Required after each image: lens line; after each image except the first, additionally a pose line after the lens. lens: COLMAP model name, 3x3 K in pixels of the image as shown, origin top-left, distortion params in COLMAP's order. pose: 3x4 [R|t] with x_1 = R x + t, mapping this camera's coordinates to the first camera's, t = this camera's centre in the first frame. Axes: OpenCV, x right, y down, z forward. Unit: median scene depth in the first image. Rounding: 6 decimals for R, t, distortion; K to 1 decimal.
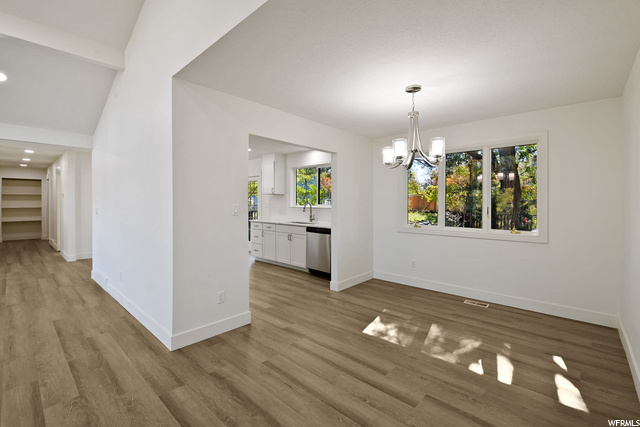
lens RADIAL K [[283.2, 0, 321.3], [0, 283.2, 214.2], [0, 0, 1]] dist [-0.000064, -0.000705]
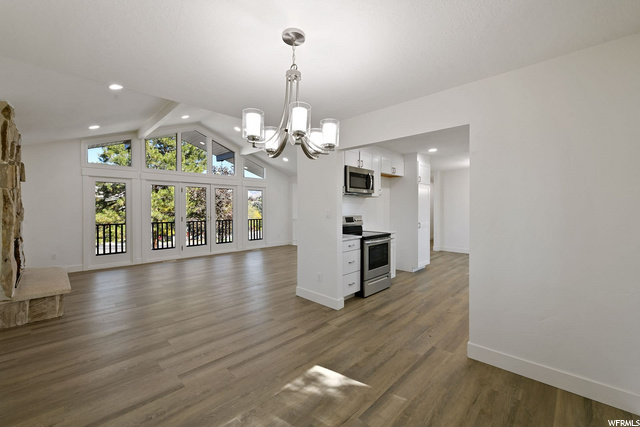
lens RADIAL K [[260.2, 0, 322.4], [0, 260.2, 209.8], [0, 0, 1]] dist [-0.000984, -0.000250]
pose [[-0.022154, 0.002275, -0.999752, 0.942801], [-0.039124, 0.999229, 0.003141, -0.040475], [0.998989, 0.039184, -0.022048, 1.063779]]
